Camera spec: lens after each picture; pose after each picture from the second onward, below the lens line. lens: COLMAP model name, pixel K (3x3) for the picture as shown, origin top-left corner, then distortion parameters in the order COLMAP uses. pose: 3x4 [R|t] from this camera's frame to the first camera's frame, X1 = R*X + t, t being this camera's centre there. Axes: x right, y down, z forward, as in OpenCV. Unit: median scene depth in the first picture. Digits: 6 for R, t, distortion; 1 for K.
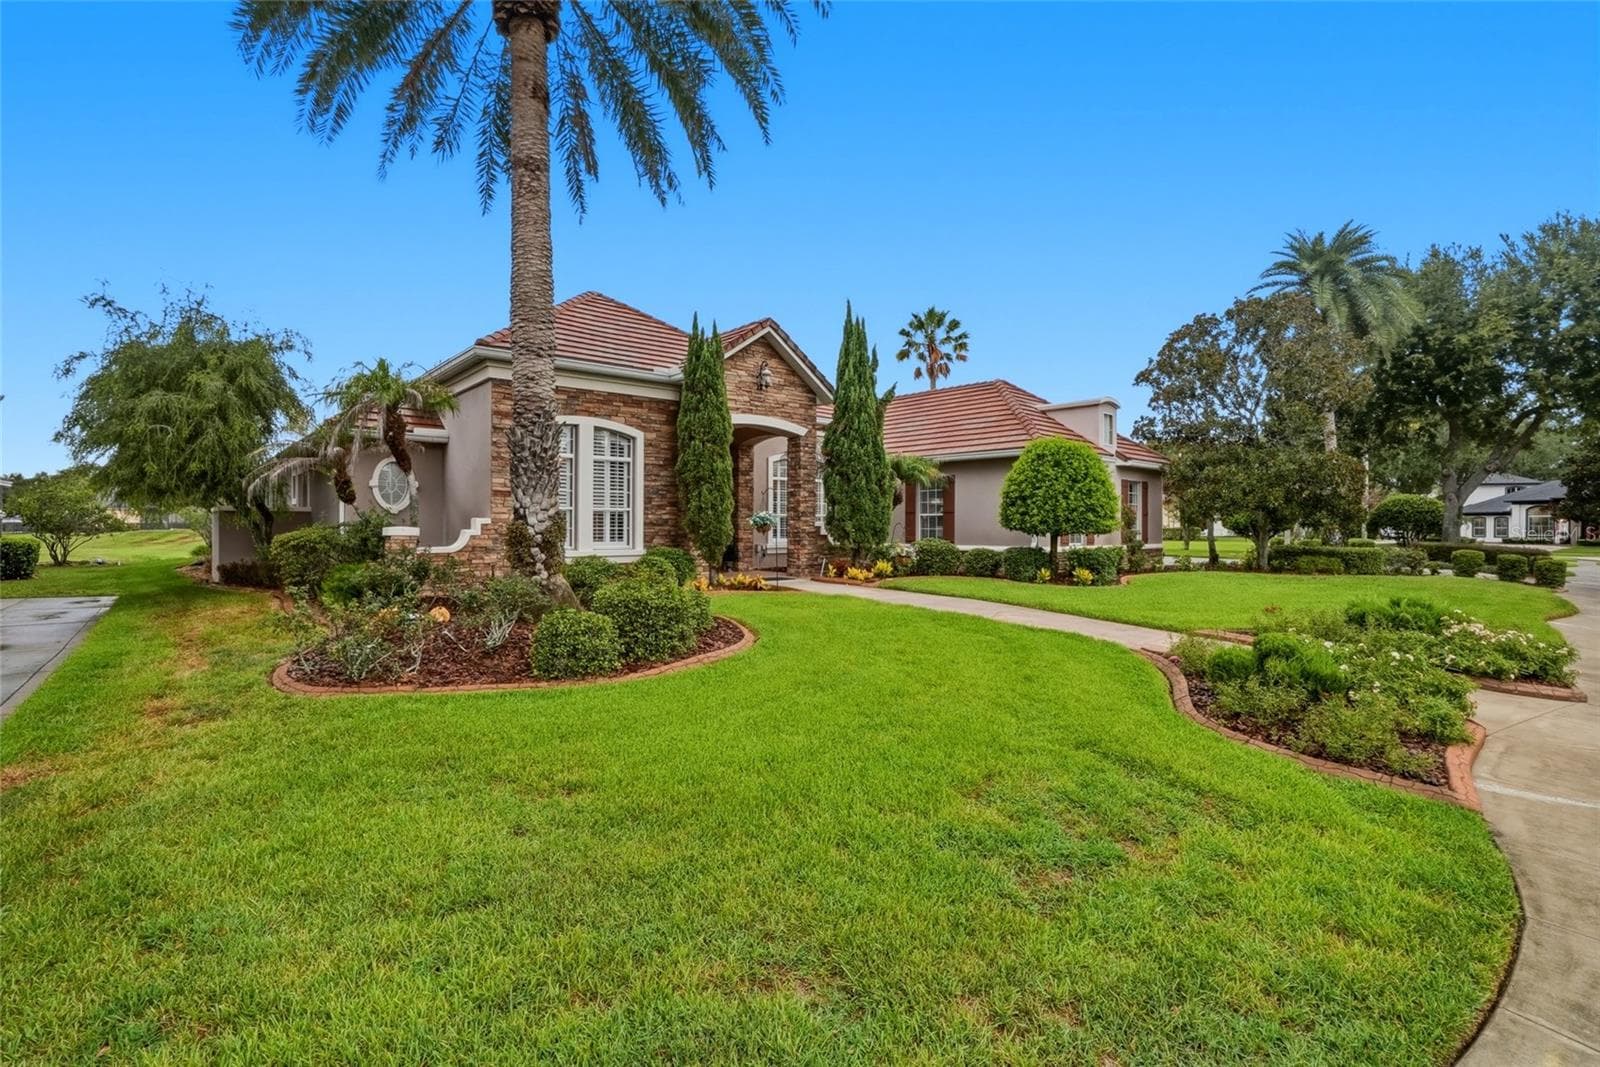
lens RADIAL K [[745.2, 0, 797.3], [0, 745.2, 537.8], [0, 0, 1]] dist [-0.034562, 0.000574]
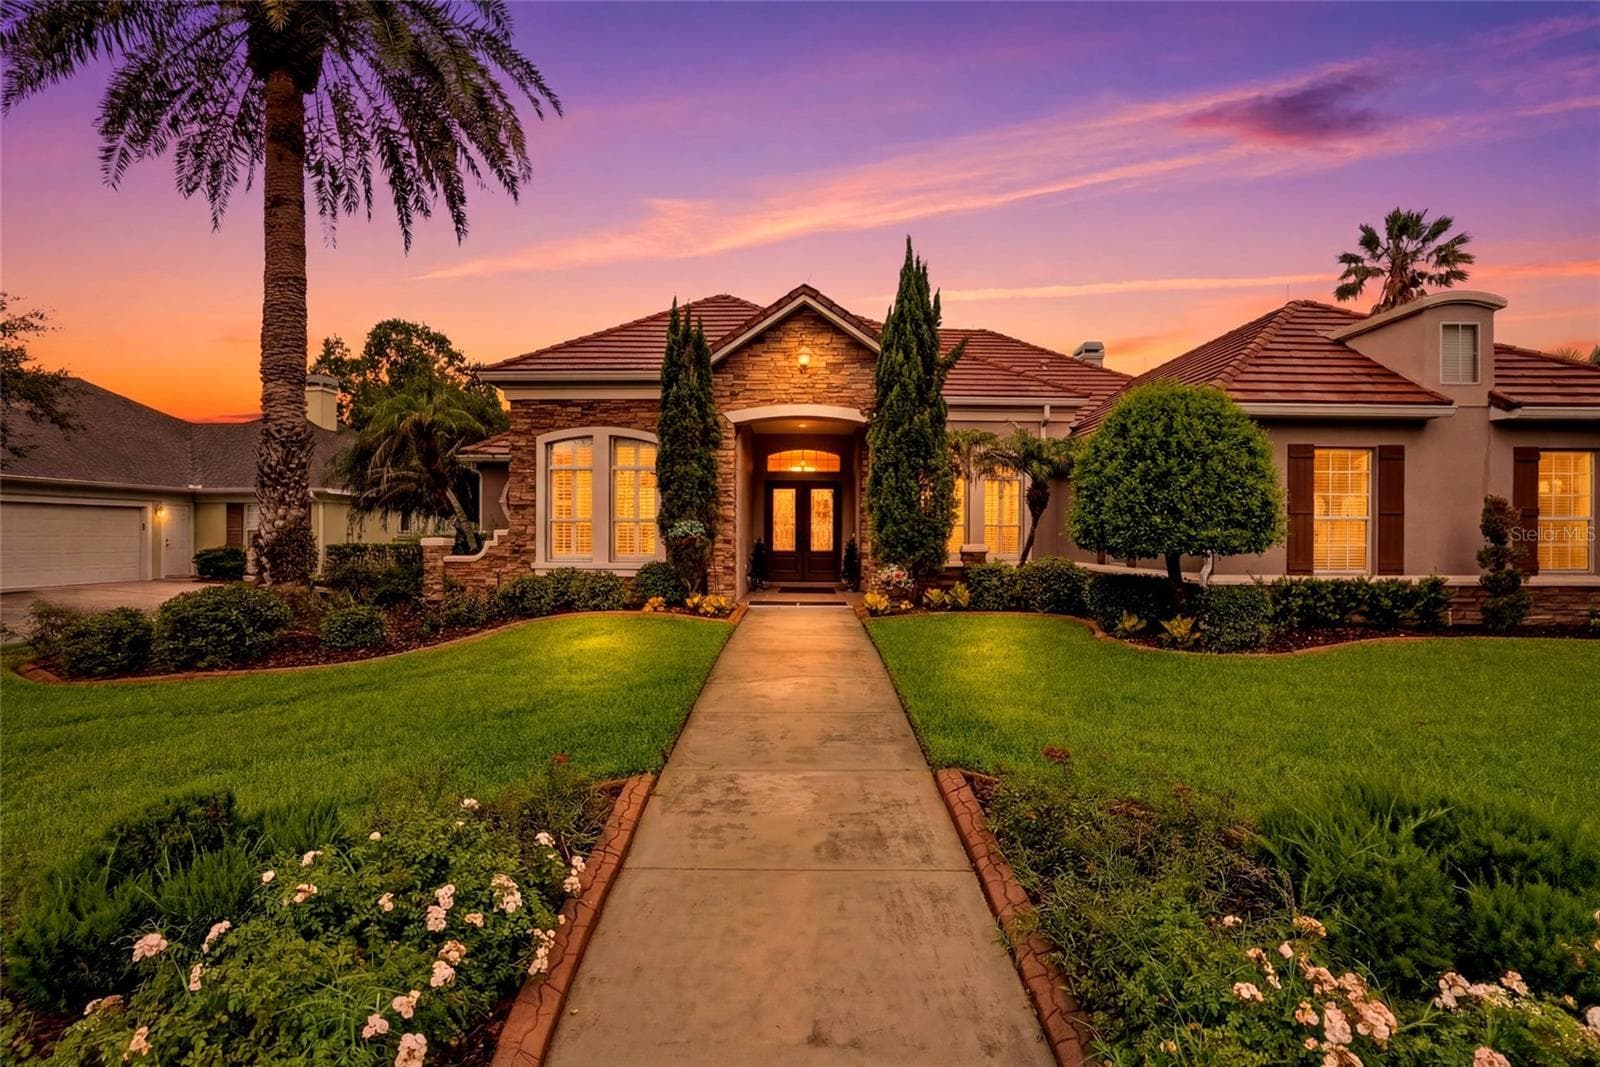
lens RADIAL K [[745.2, 0, 797.3], [0, 745.2, 537.8], [0, 0, 1]] dist [-0.034562, 0.000574]
pose [[0.751907, 0.001309, -0.659268, 0.480939], [-0.011083, 0.999882, -0.010655, -0.007074], [0.659176, 0.015318, 0.751833, 0.369204]]
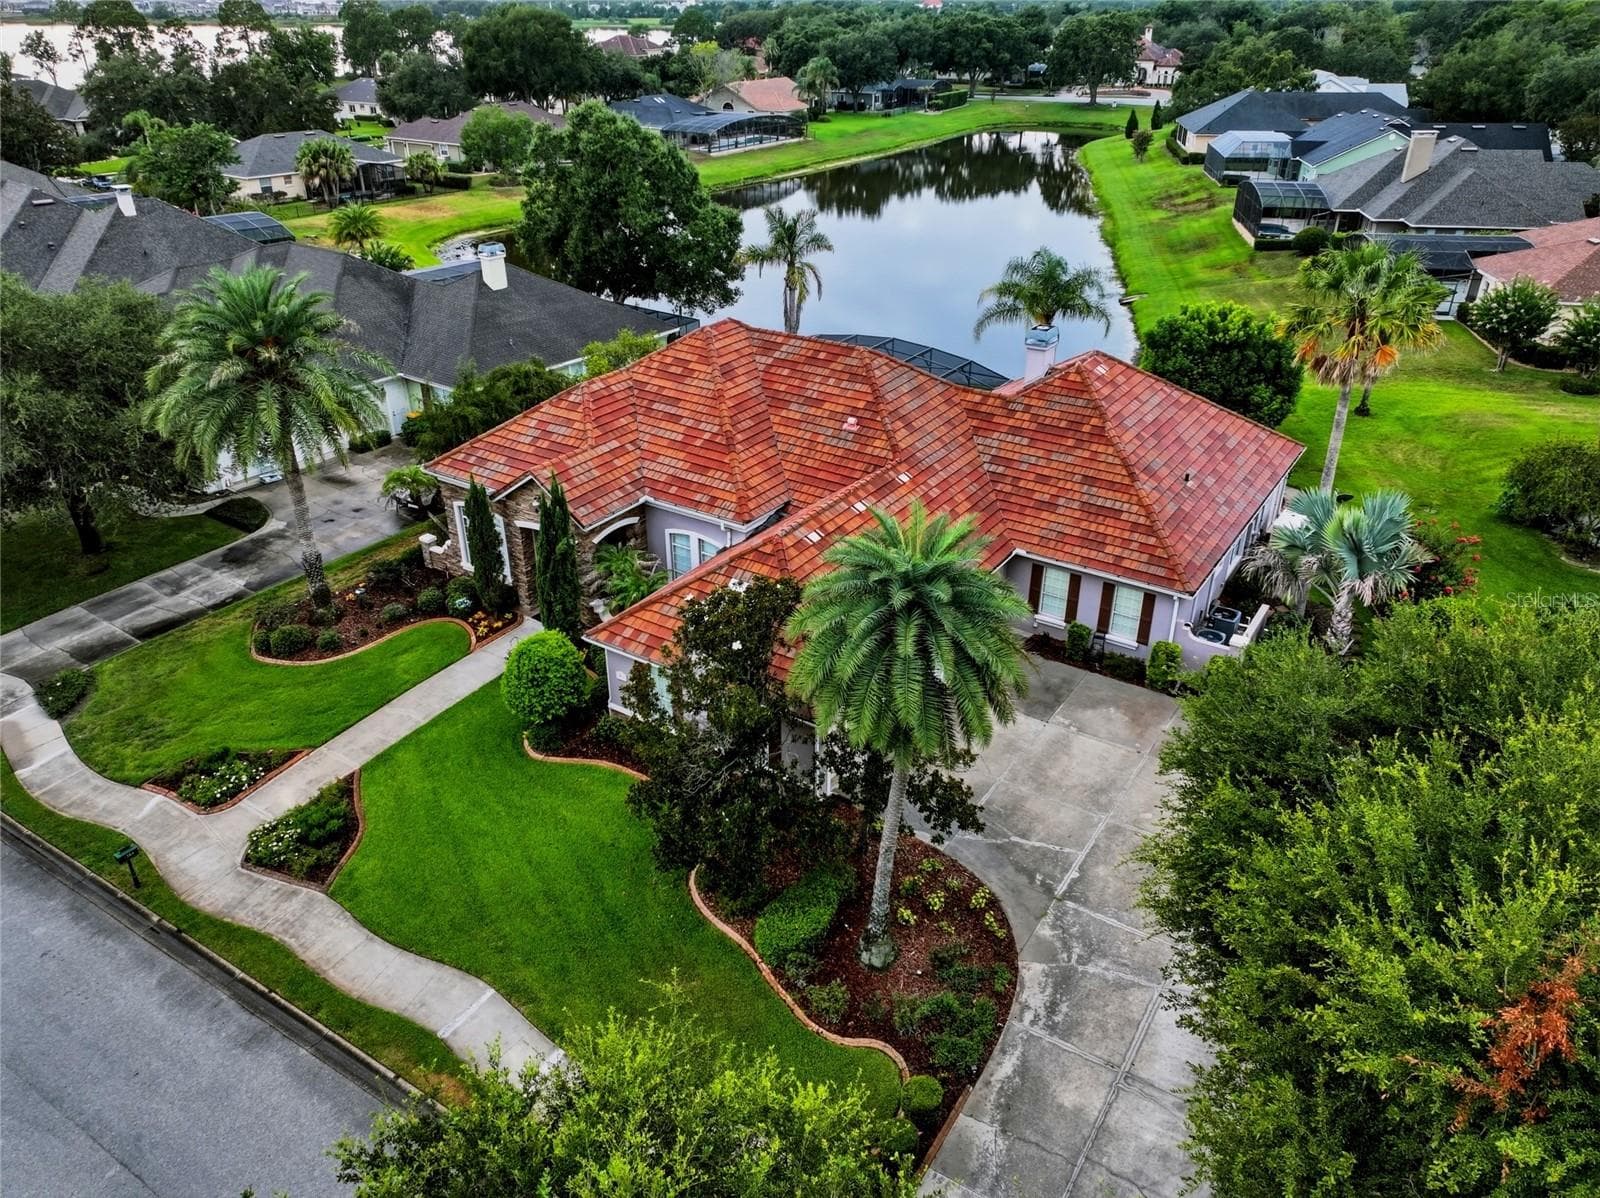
lens RADIAL K [[1125.4, 0, 799.1], [0, 1125.4, 592.1], [0, 0, 1]] dist [0.016876, -0.003190]
pose [[0.264009, 0.448078, -0.854123, 2.009690], [-0.010412, 0.886814, 0.462010, -1.064170], [0.964464, -0.113081, 0.238792, 0.920535]]
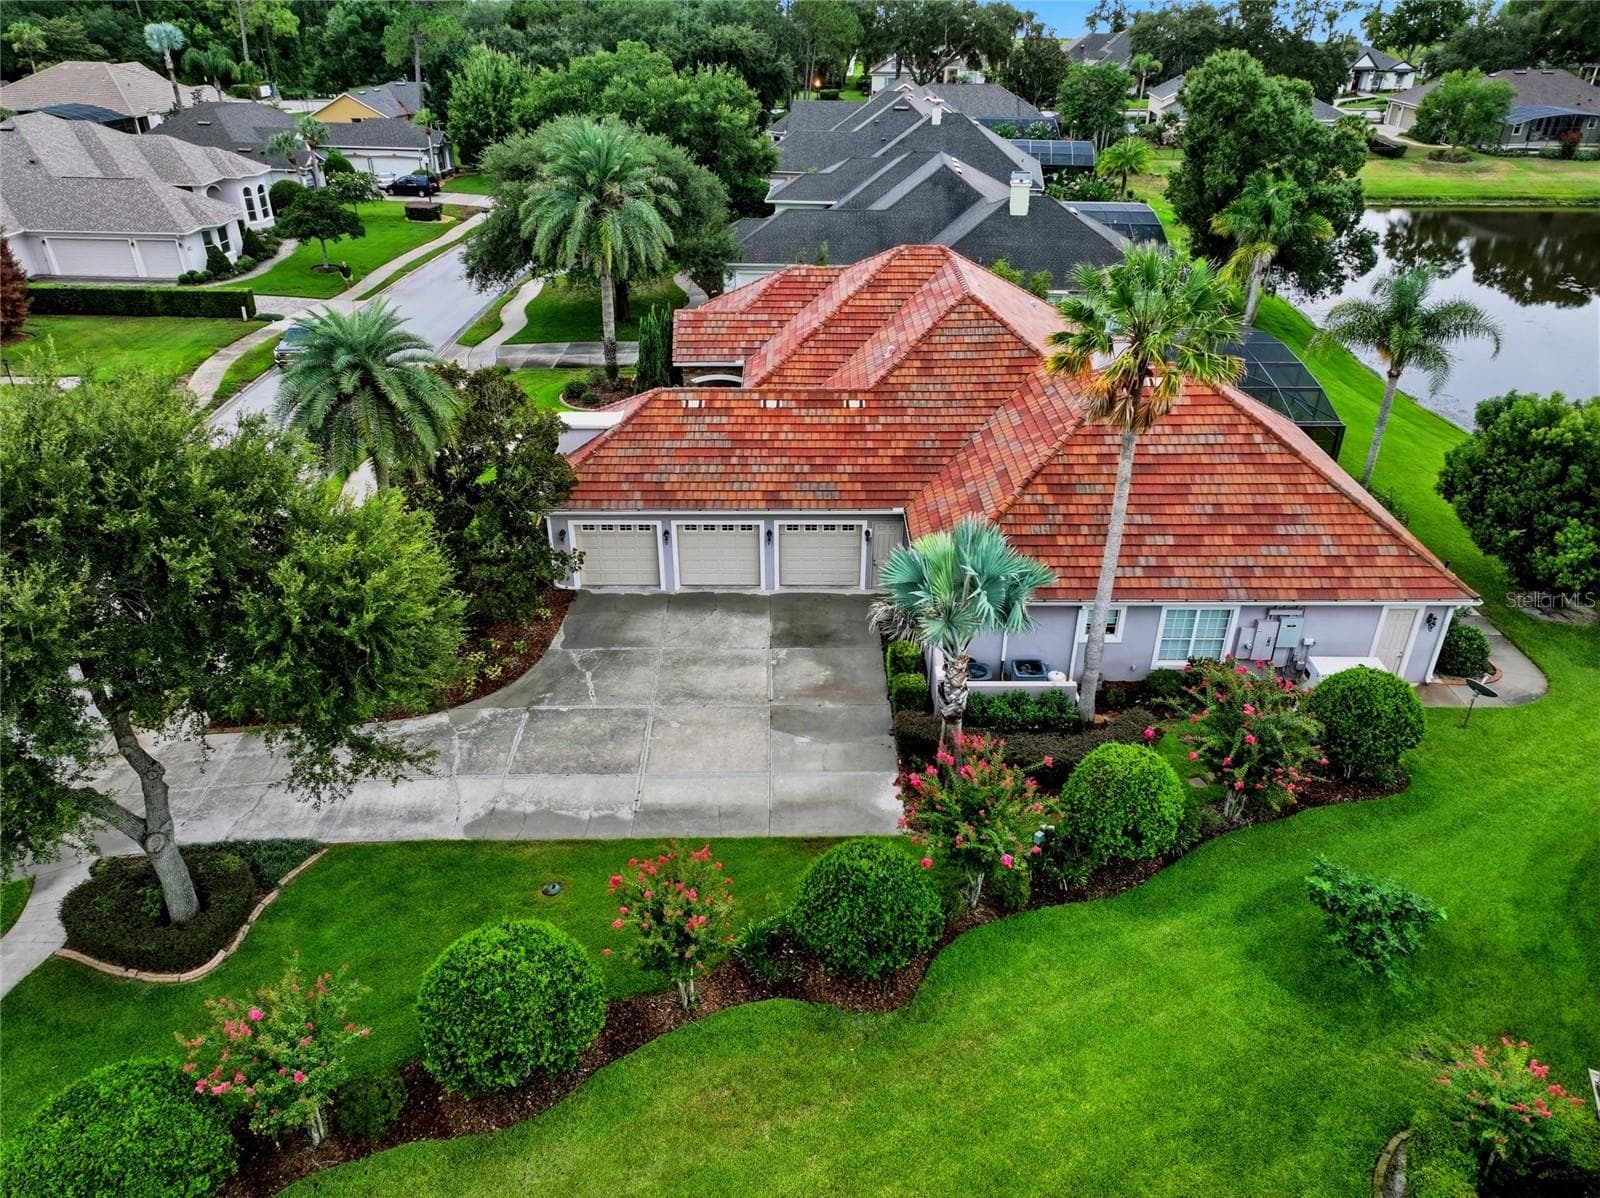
lens RADIAL K [[1125.4, 0, 799.1], [0, 1125.4, 592.1], [0, 0, 1]] dist [0.016876, -0.003190]
pose [[-0.653351, 0.368036, -0.661575, 1.805984], [-0.015852, 0.867037, 0.497991, -1.048485], [0.756889, 0.335850, -0.560646, 2.931102]]
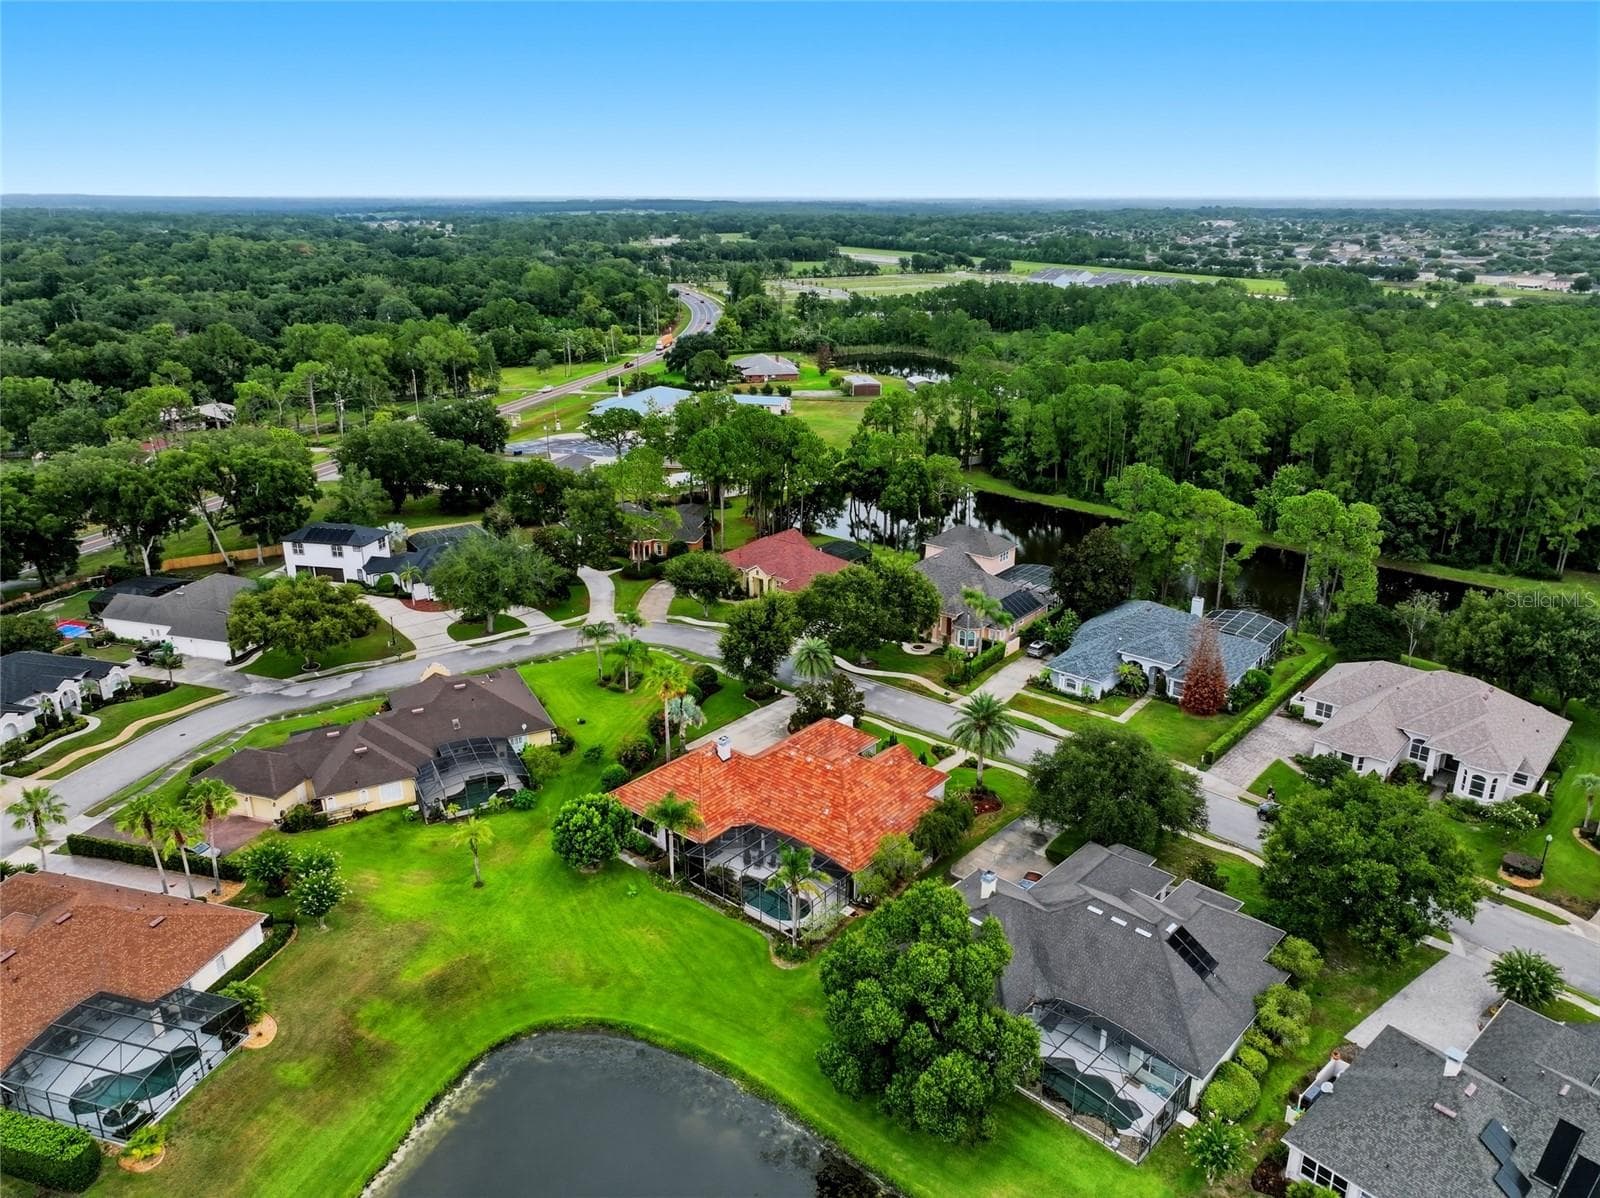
lens RADIAL K [[1125.4, 0, 799.1], [0, 1125.4, 592.1], [0, 0, 1]] dist [0.016876, -0.003190]
pose [[-0.159891, -0.332794, 0.929346, -5.907517], [0.012317, 0.940712, 0.338983, -3.426653], [-0.987058, 0.065647, -0.146313, 2.509503]]
